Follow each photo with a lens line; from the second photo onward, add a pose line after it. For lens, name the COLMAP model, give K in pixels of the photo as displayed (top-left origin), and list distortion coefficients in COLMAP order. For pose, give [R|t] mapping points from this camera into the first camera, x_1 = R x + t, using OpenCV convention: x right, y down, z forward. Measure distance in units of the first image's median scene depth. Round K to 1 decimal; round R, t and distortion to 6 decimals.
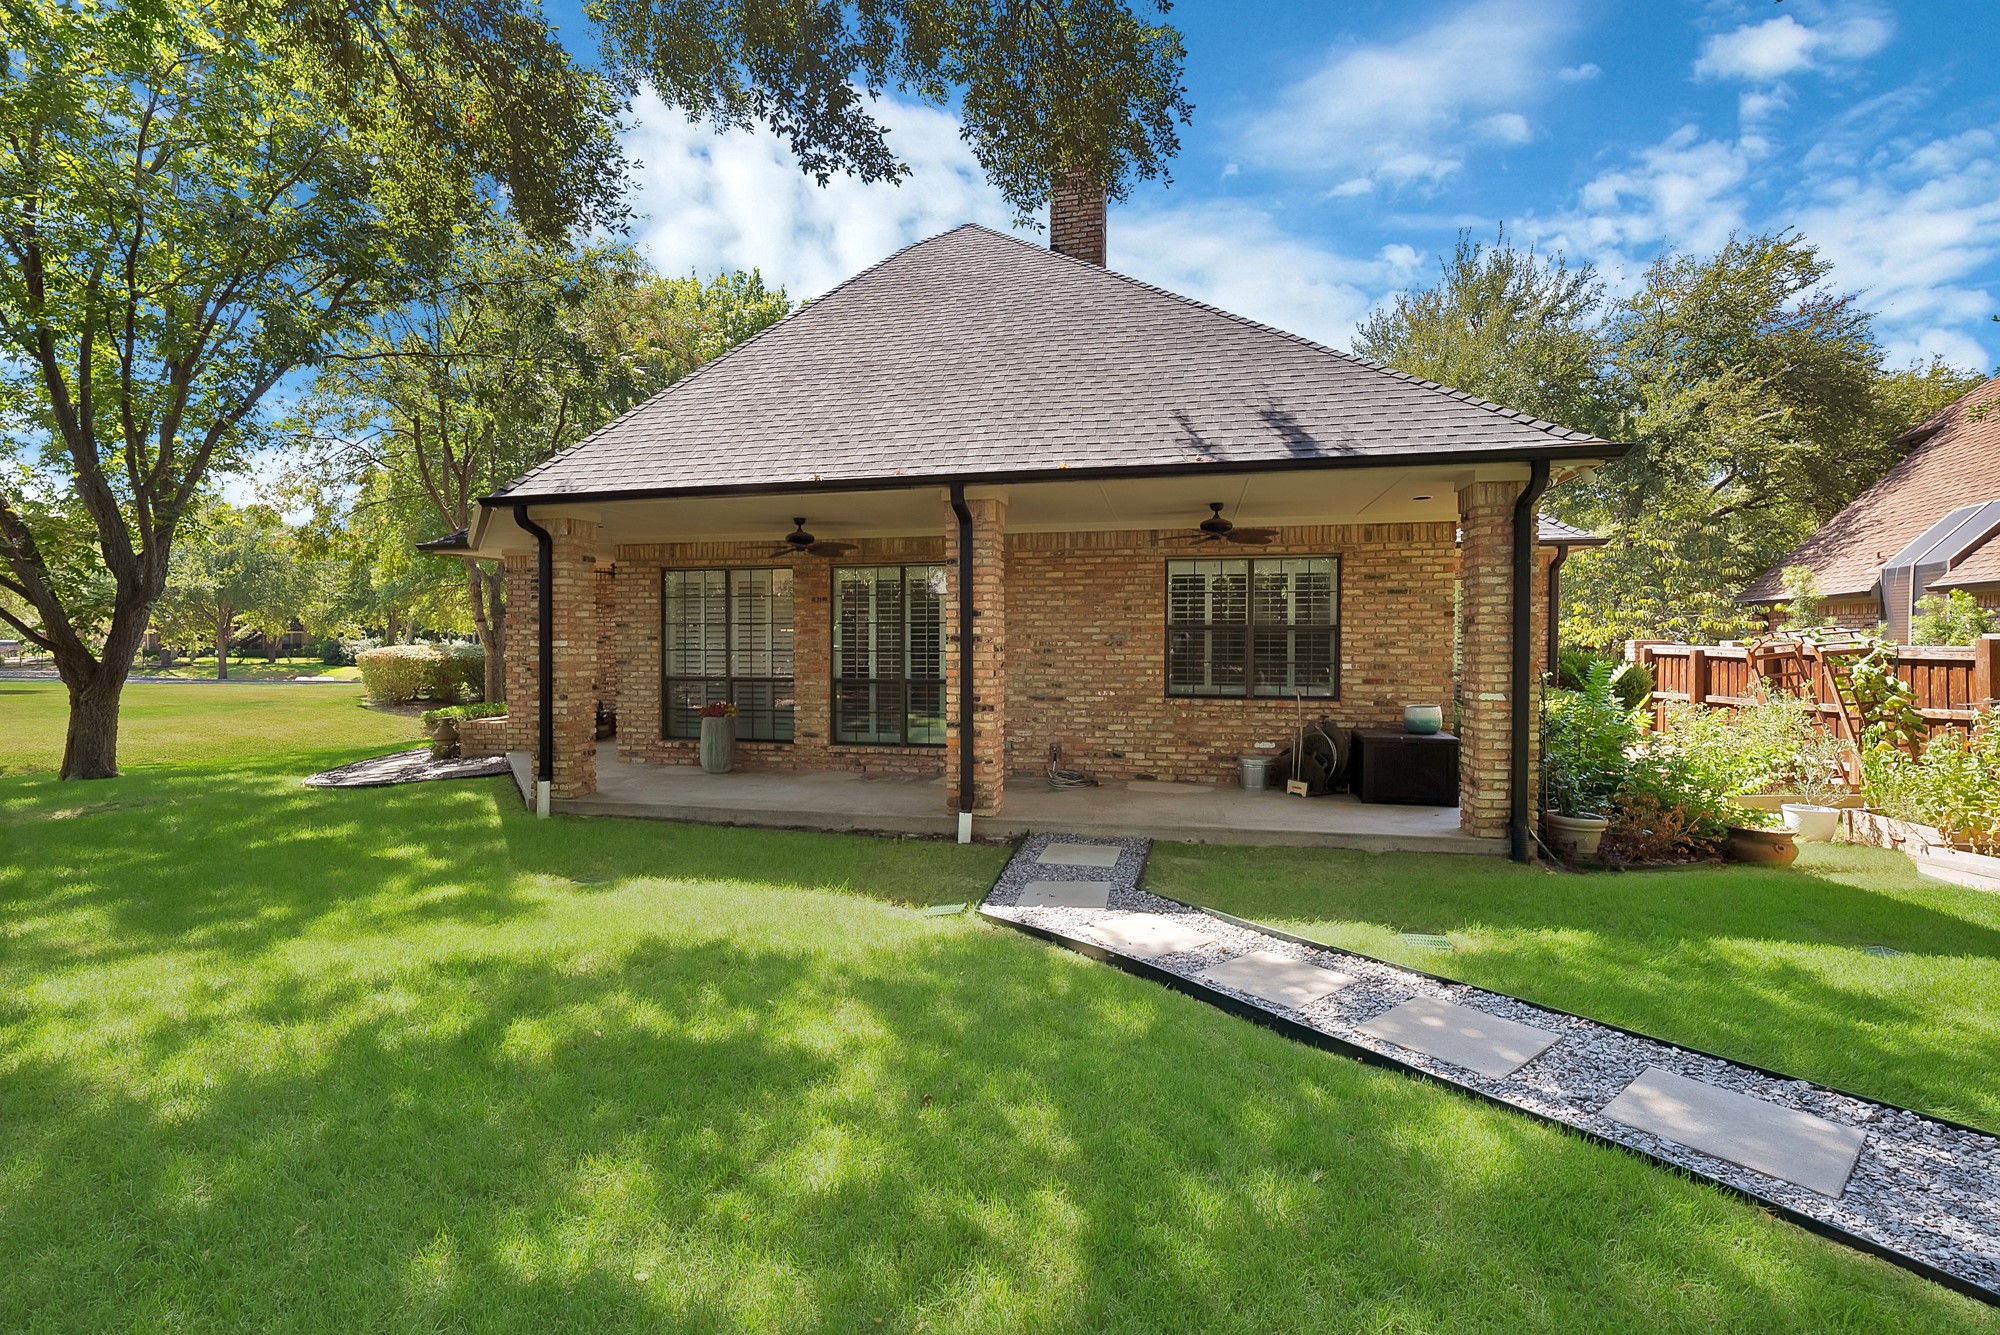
lens RADIAL K [[868.0, 0, 1000.0], [0, 868.0, 667.5], [0, 0, 1]] dist [0.000188, 0.000003]
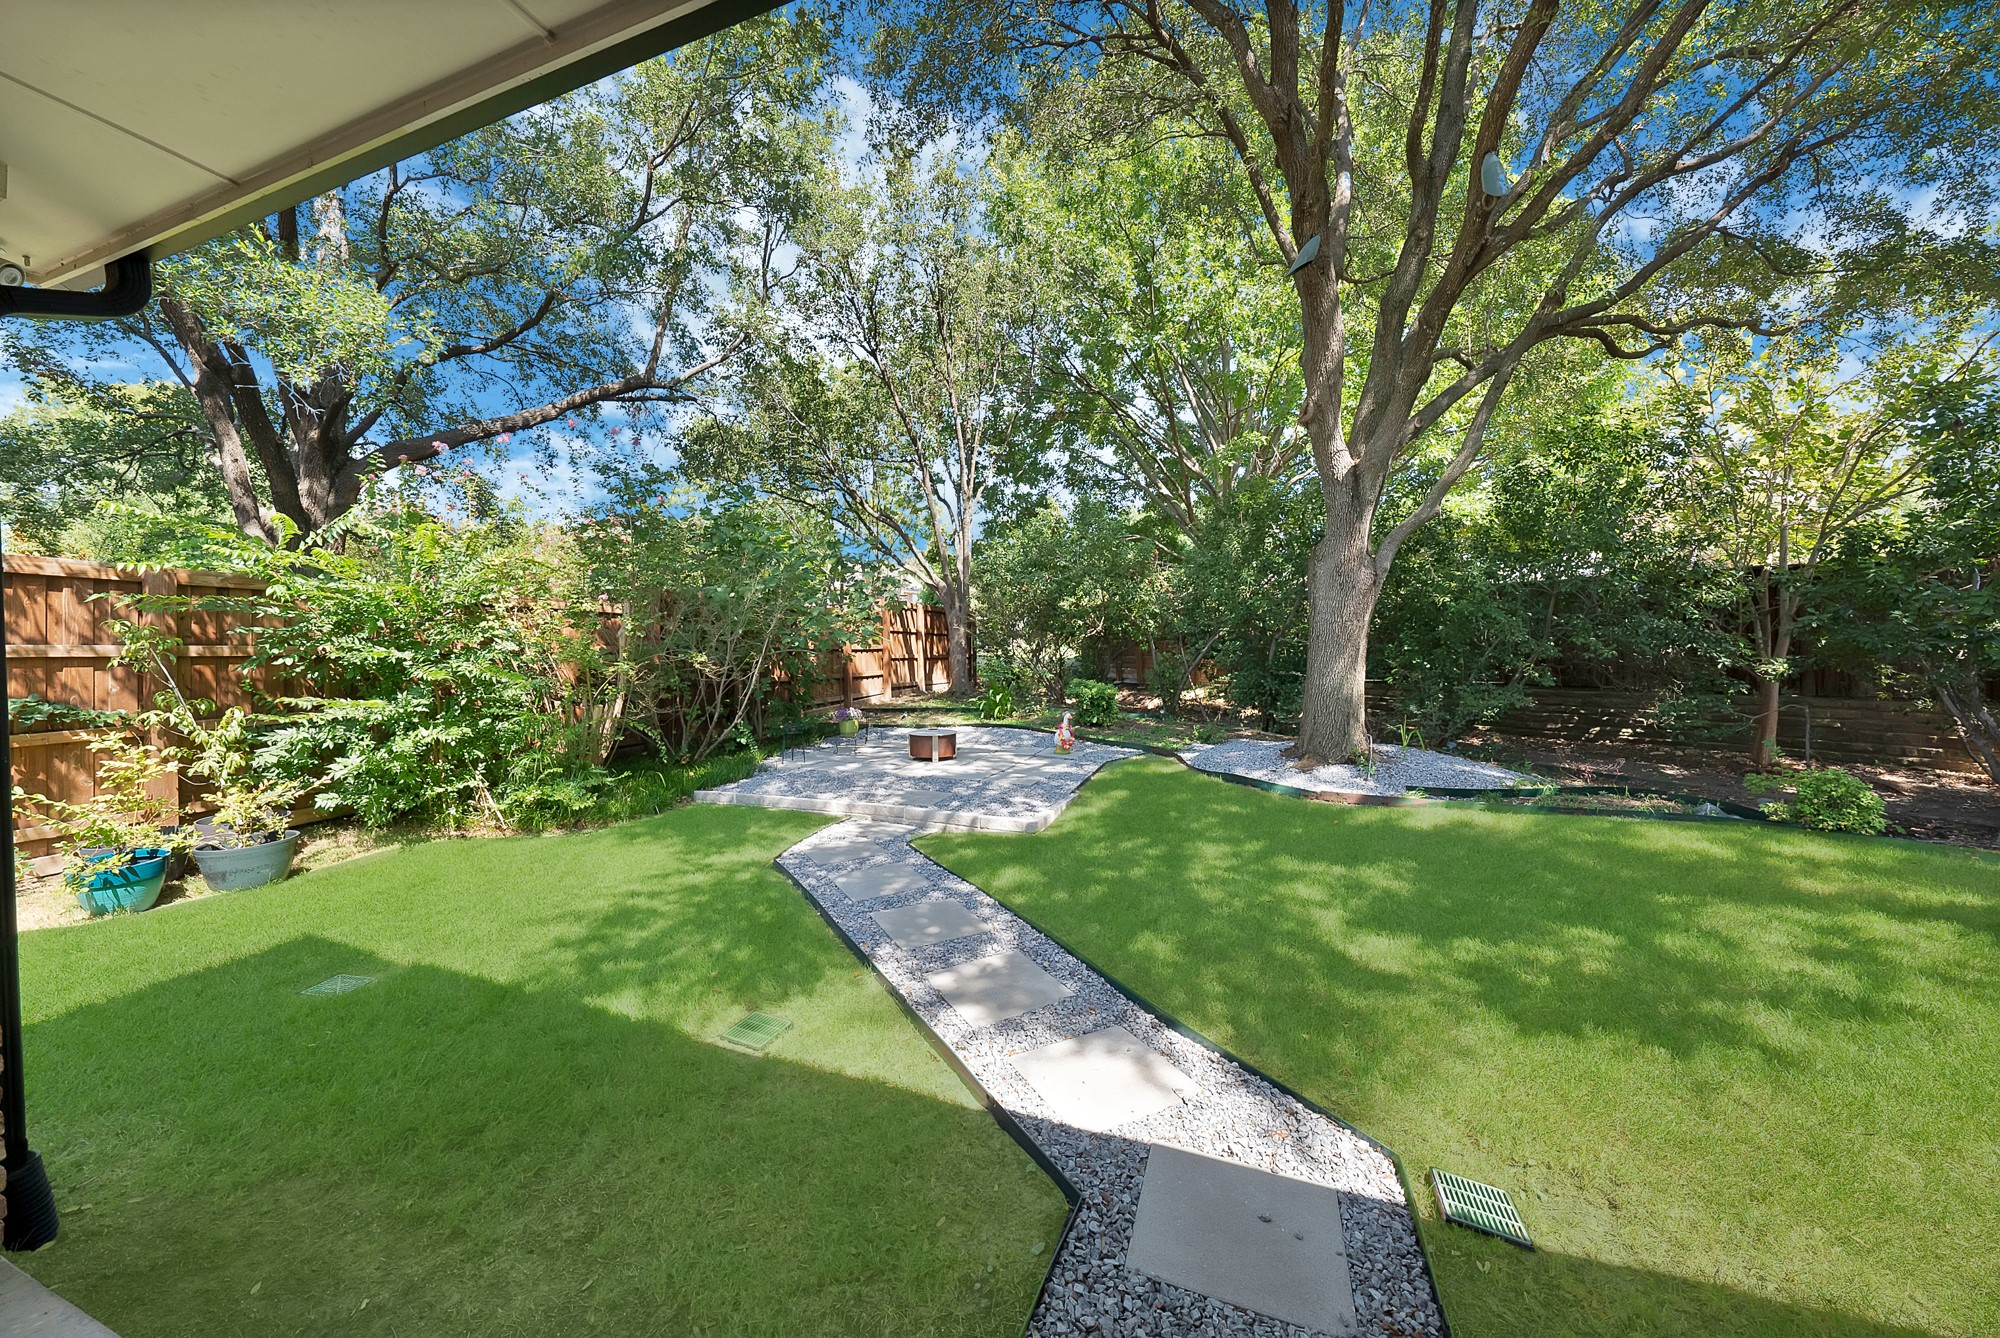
lens RADIAL K [[735.2, 0, 1000.0], [0, 735.2, 669.0], [0, 0, 1]] dist [-0.000039, -0.000009]
pose [[-0.989822, 0.004224, 0.142251, 0.195889], [0.011928, 0.998505, 0.053351, -0.067806], [-0.141813, 0.054505, -0.988392, 1.911183]]
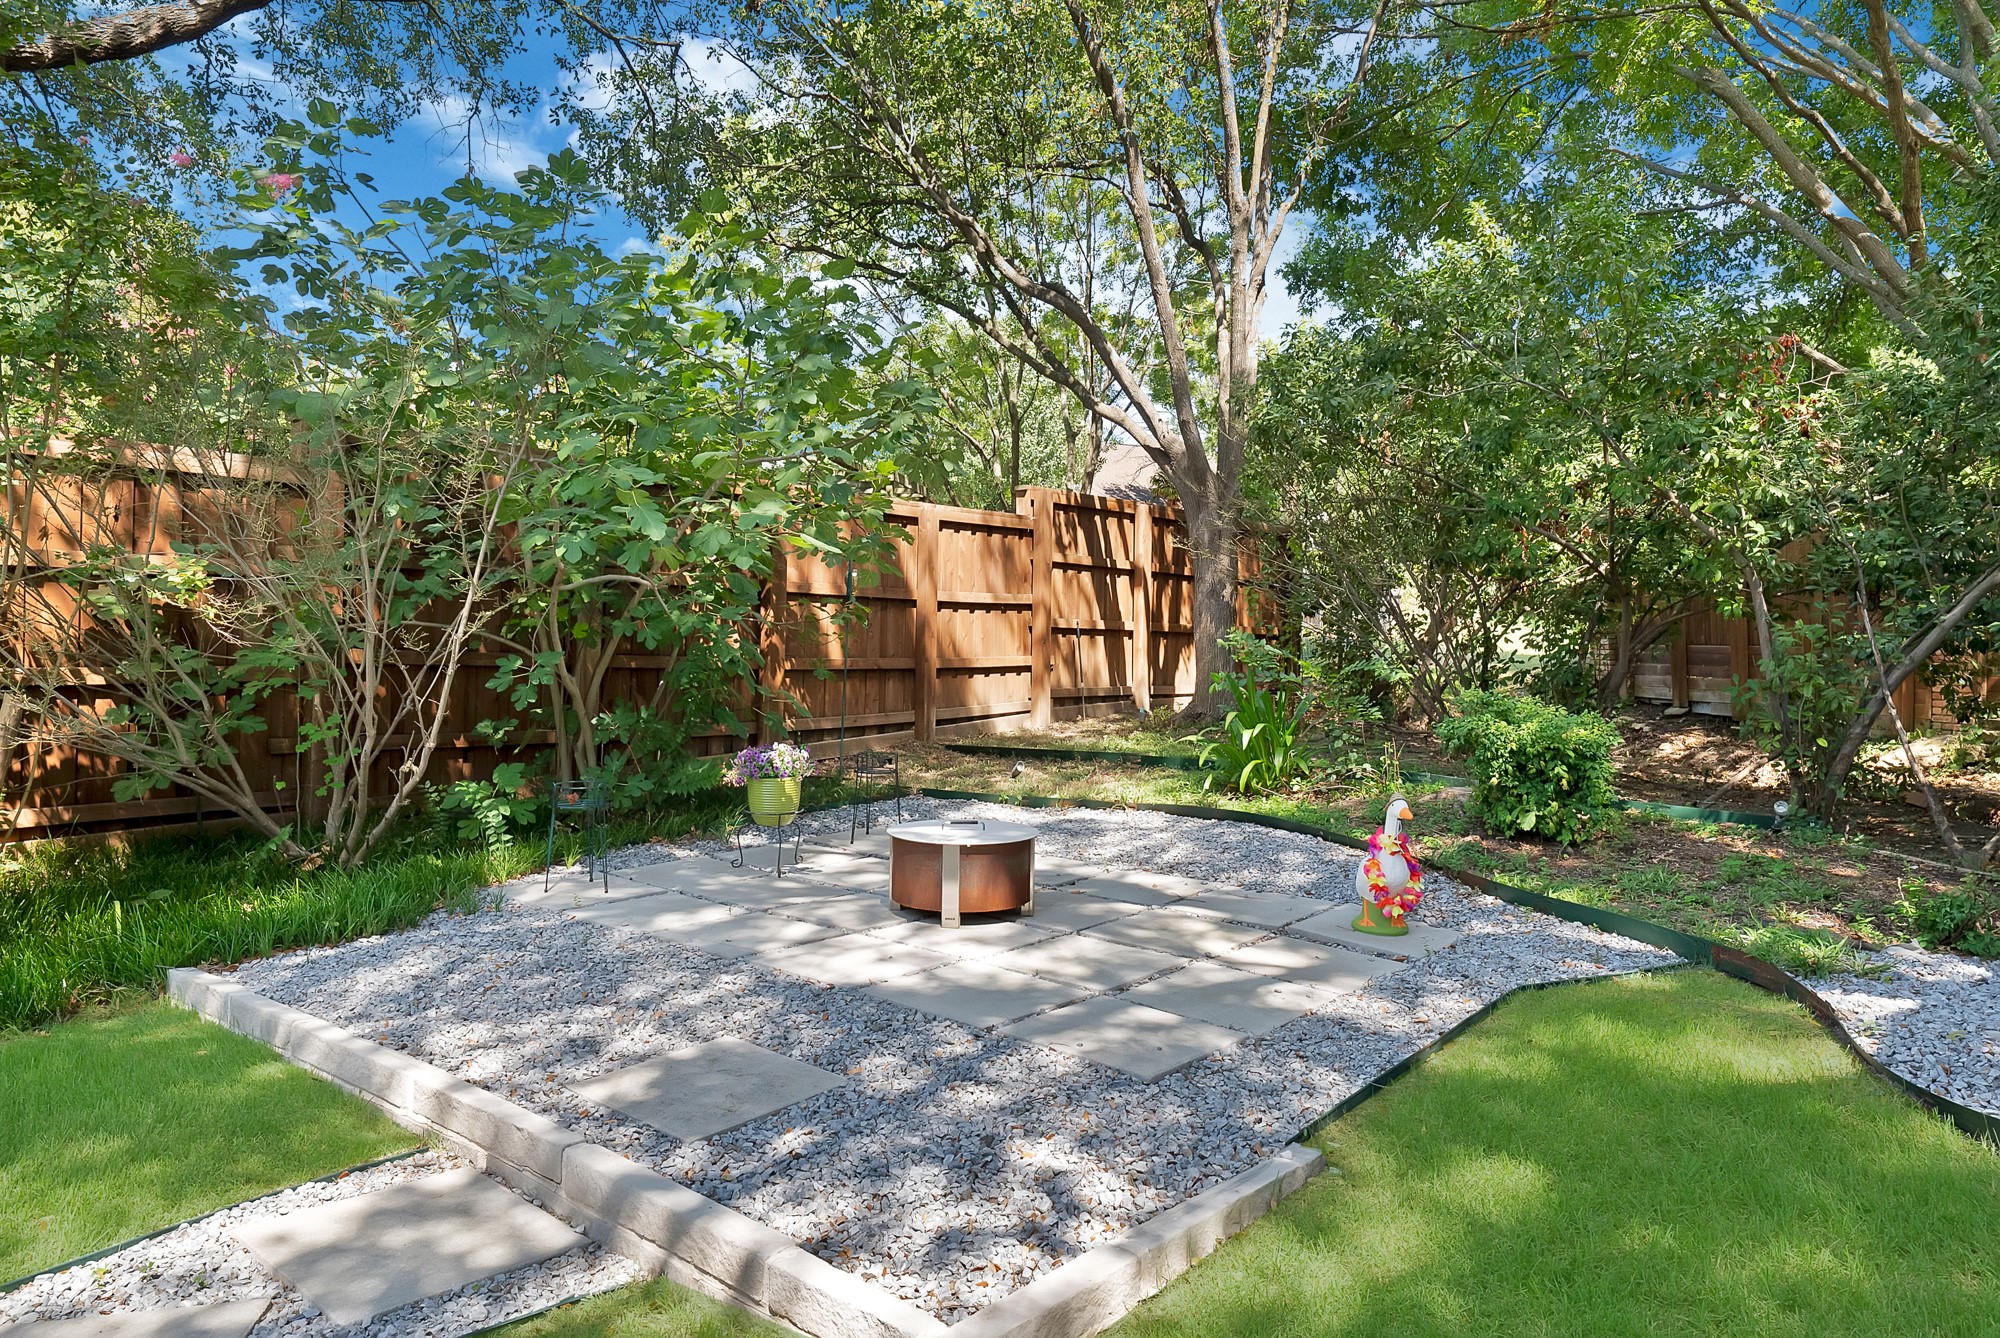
lens RADIAL K [[1325.5, 0, 1000.0], [0, 1325.5, 669.0], [0, 0, 1]] dist [0.007101, 0.001724]
pose [[-0.884628, -0.027766, 0.465469, 0.089136], [-0.005165, 0.998748, 0.049762, 0.004336], [-0.466268, 0.041617, -0.883664, 1.010223]]
